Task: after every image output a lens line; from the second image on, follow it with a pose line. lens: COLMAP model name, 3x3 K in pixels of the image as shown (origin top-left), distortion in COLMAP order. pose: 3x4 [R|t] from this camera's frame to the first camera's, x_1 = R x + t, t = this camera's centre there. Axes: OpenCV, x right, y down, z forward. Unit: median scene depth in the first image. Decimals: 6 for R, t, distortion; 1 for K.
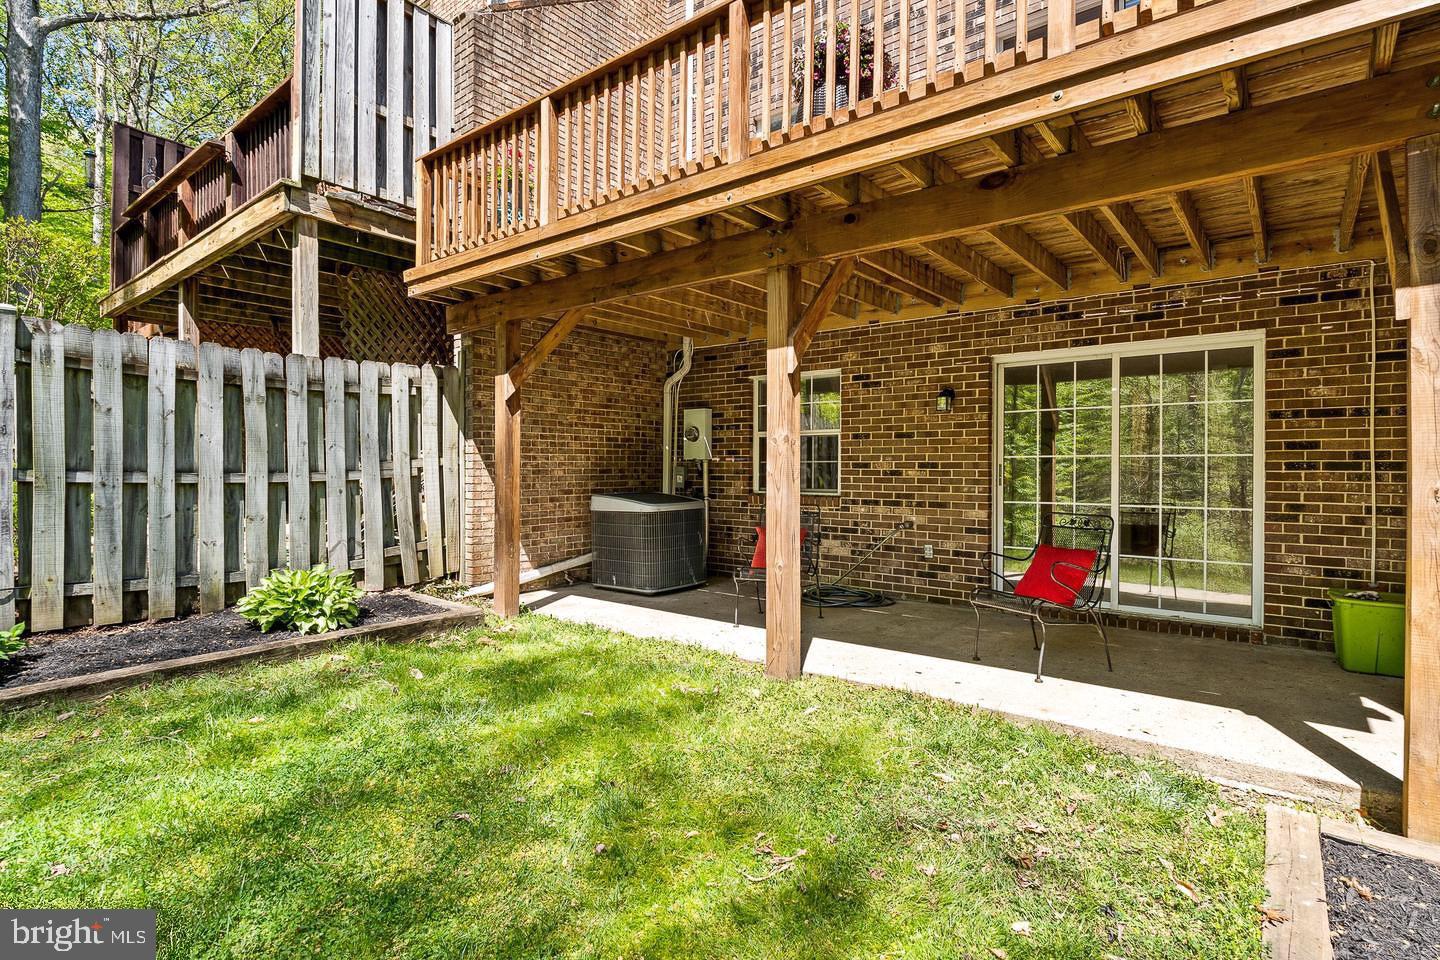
lens RADIAL K [[716.5, 0, 724.0], [0, 716.5, 474.1], [0, 0, 1]] dist [0.000890, -0.000104]
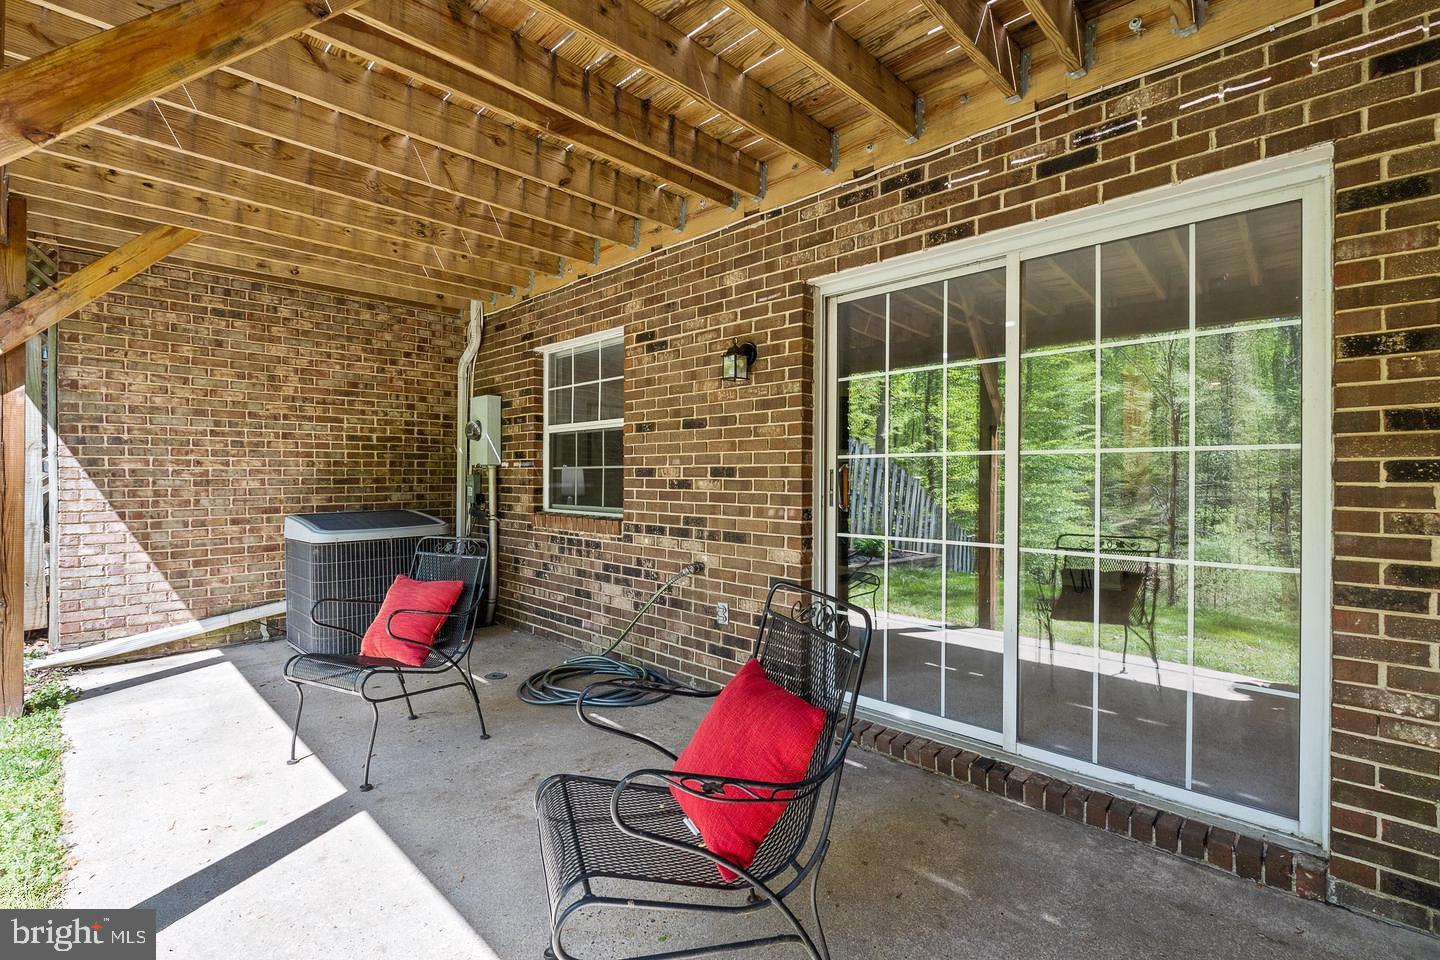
lens RADIAL K [[650.4, 0, 711.2], [0, 650.4, 481.2], [0, 0, 1]] dist [-0.000849, -0.000273]
pose [[0.994676, -0.001120, -0.103048, 0.329801], [0.001147, 0.999999, 0.000200, -0.004549], [0.103047, -0.000317, 0.994676, 0.445811]]
